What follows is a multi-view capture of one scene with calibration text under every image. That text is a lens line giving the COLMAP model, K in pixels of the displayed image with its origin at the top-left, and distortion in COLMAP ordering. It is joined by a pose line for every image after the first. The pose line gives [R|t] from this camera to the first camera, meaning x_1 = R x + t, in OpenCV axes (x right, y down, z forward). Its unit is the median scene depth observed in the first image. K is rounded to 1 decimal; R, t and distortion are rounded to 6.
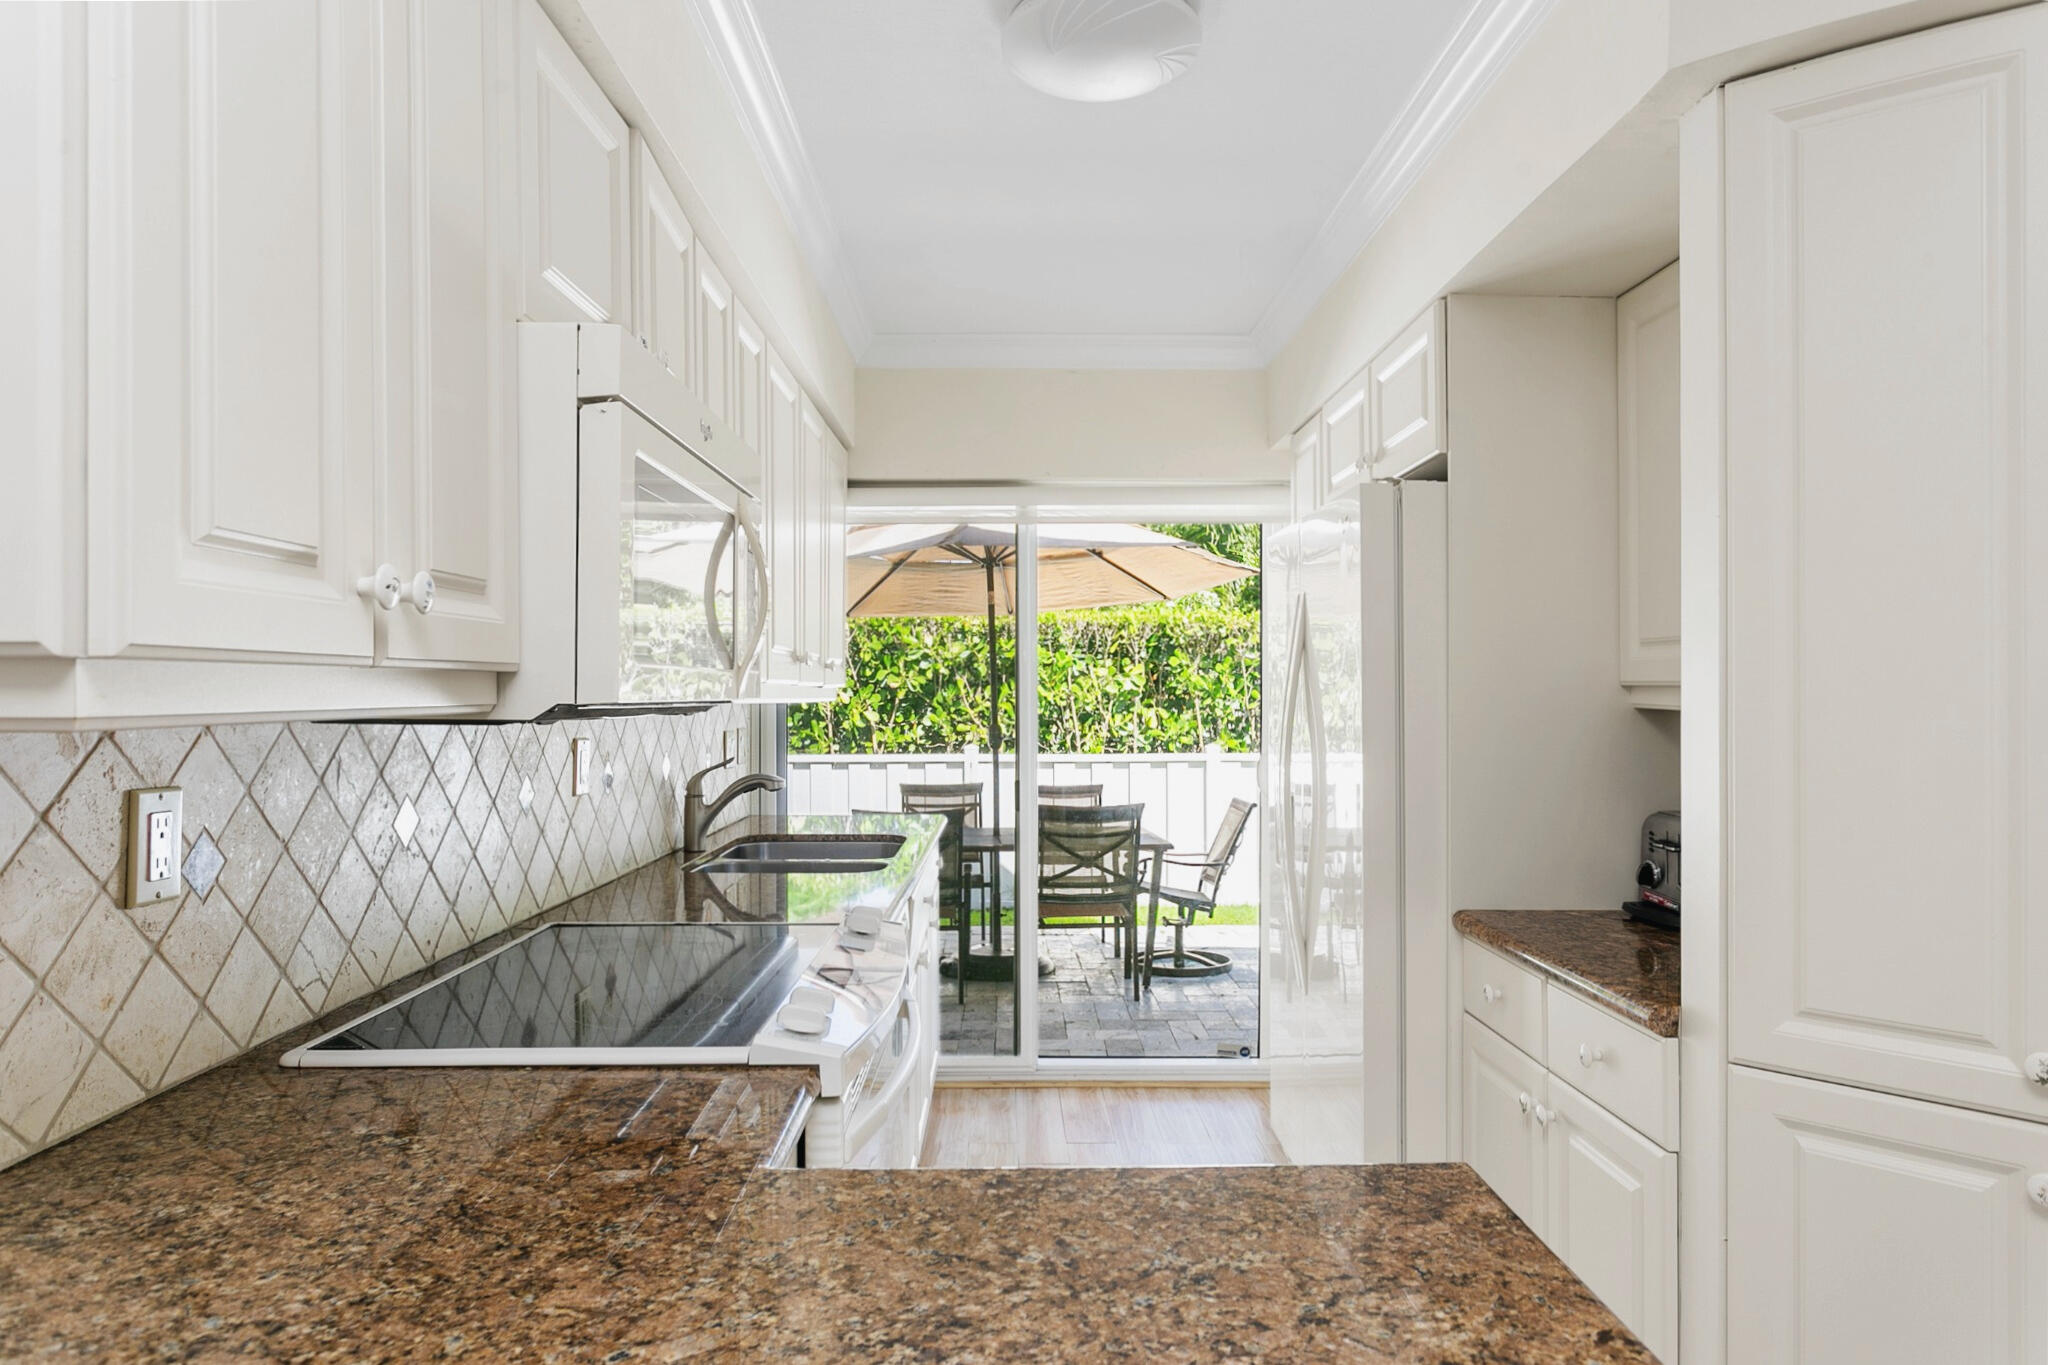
lens RADIAL K [[1235.0, 0, 1019.6], [0, 1235.0, 693.5], [0, 0, 1]] dist [-0.003509, 0.001170]
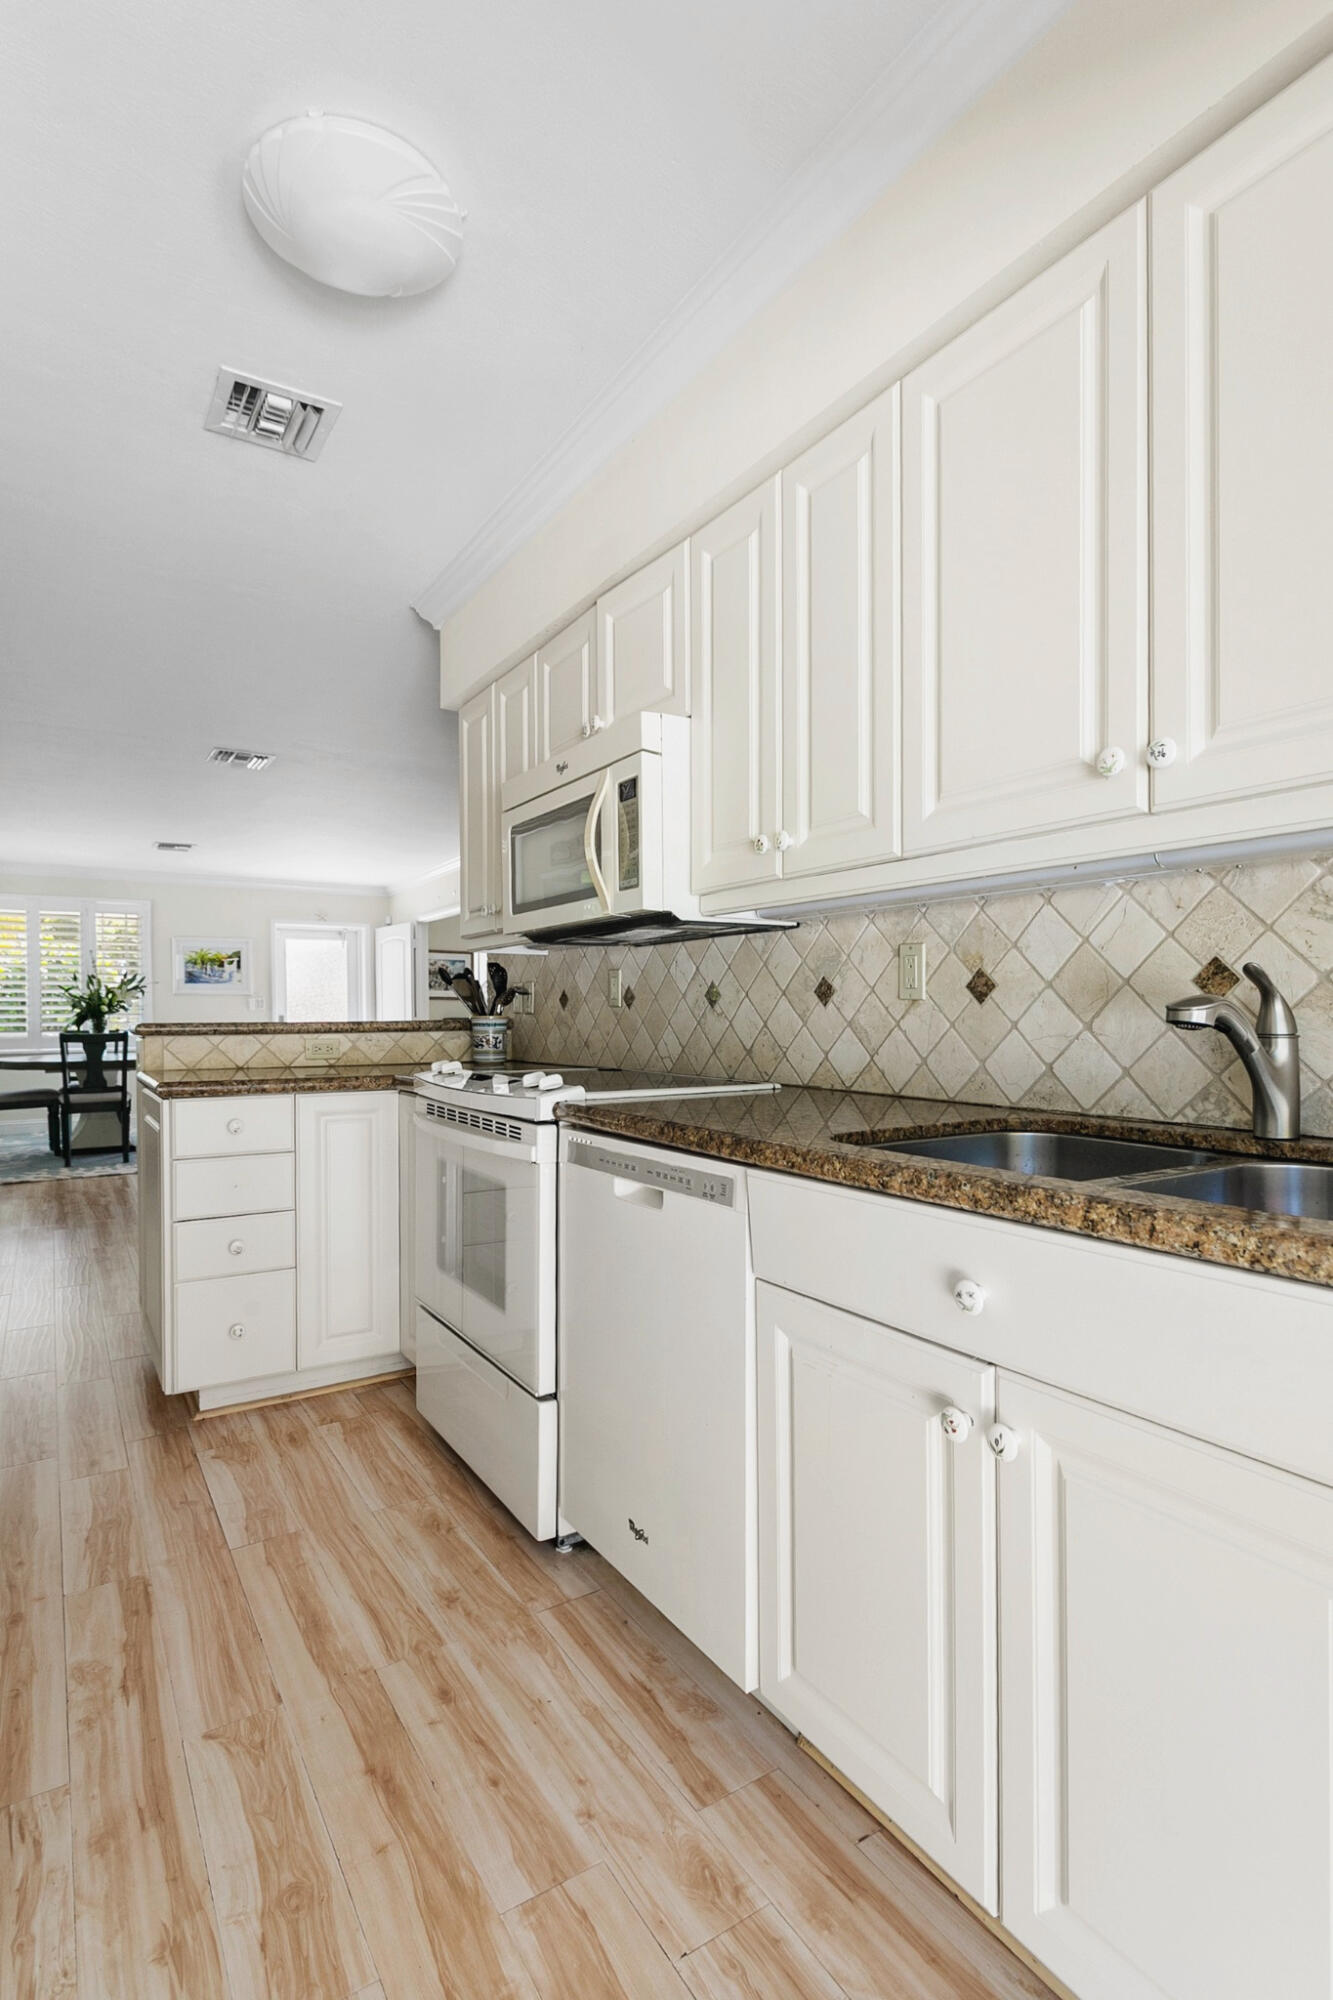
lens RADIAL K [[966.9, 0, 674.1], [0, 966.9, 1017.4], [0, 0, 1]] dist [-0.002151, 0.000174]
pose [[-0.845095, 0.010903, -0.534505, 0.130216], [0.007126, 0.999933, 0.009130, 0.047002], [0.534568, 0.003907, -0.845116, 0.842706]]
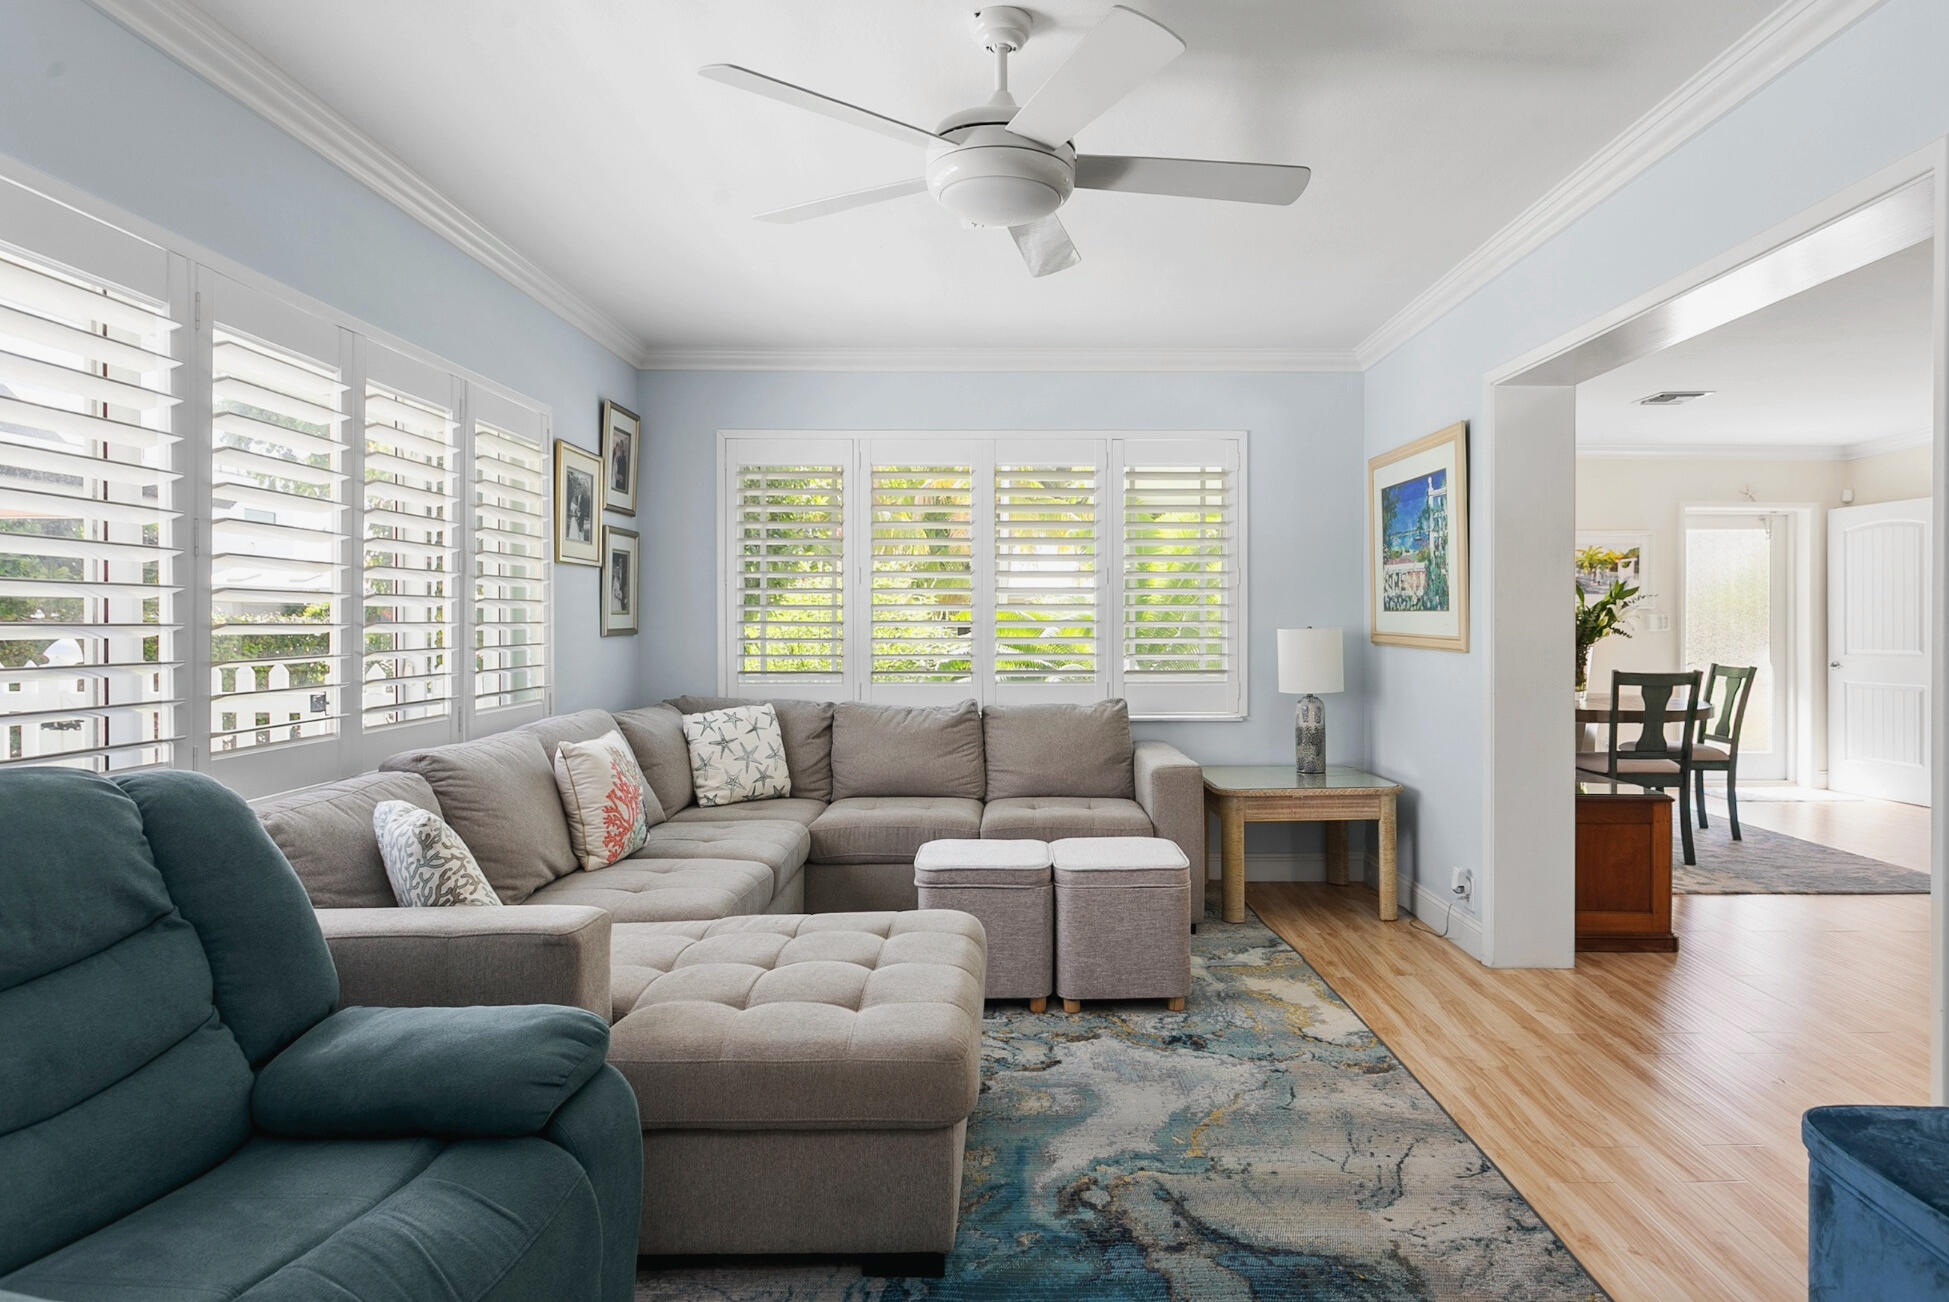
lens RADIAL K [[1110.0, 0, 1022.9], [0, 1110.0, 630.9], [0, 0, 1]] dist [-0.003895, 0.002393]
pose [[-0.999996, 0.000952, -0.002599, 0.772200], [0.000923, 0.999936, 0.011291, 0.021931], [0.002609, 0.011289, -0.999933, 0.256715]]
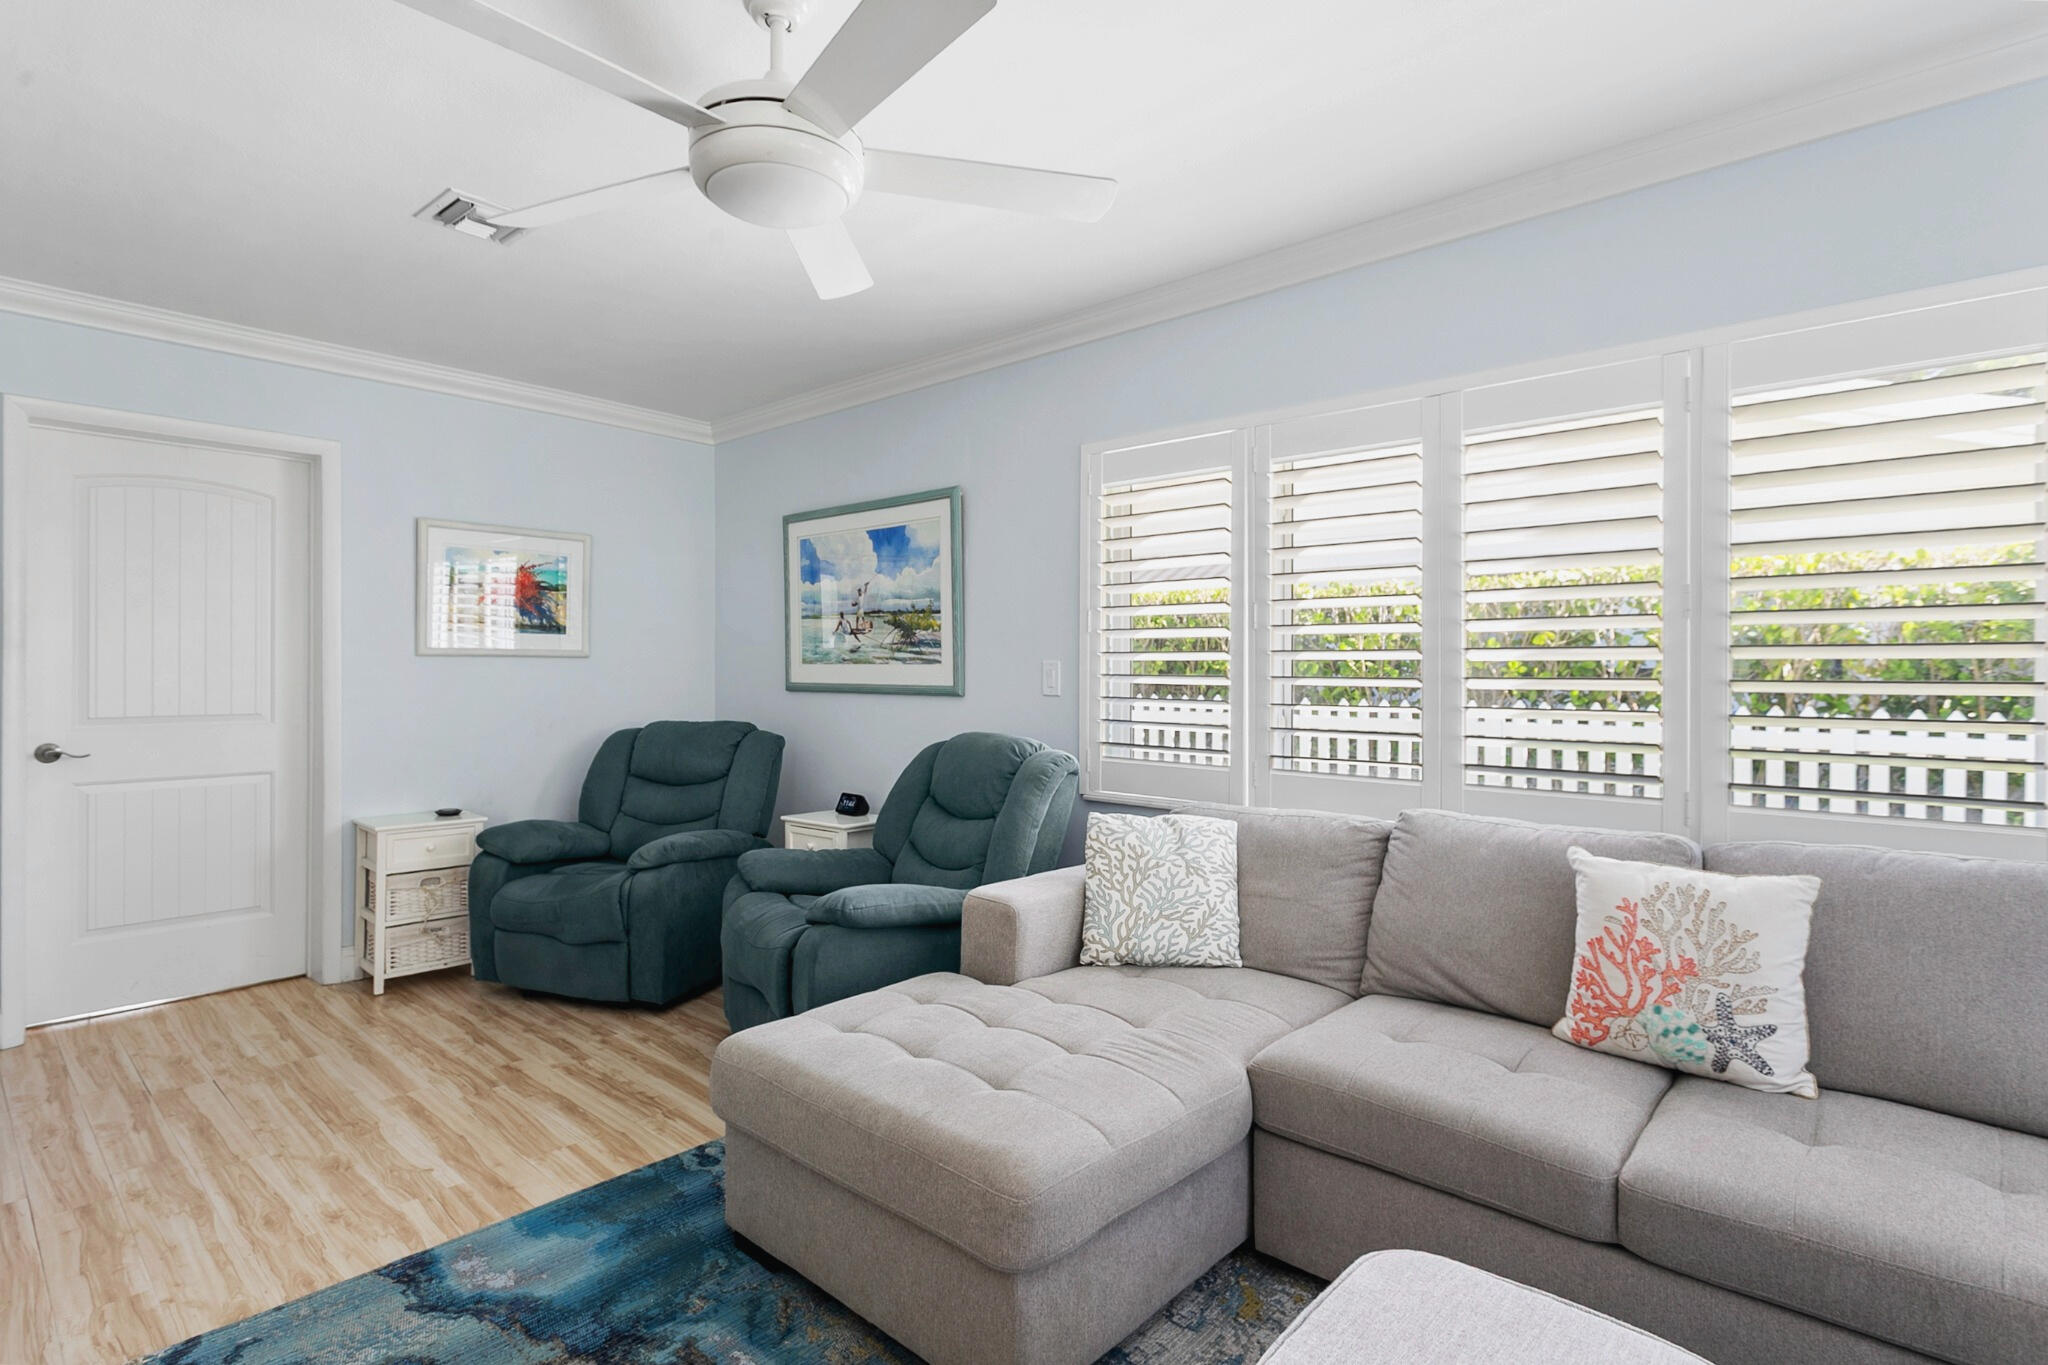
lens RADIAL K [[1008.8, 0, 1024.0], [0, 1008.8, 682.5], [0, 0, 1]] dist [-0.001832, -0.000084]
pose [[0.676958, -0.009573, 0.735959, 0.550242], [-0.000490, 0.999909, 0.013458, 0.019486], [-0.736021, -0.009471, 0.676892, -0.608112]]
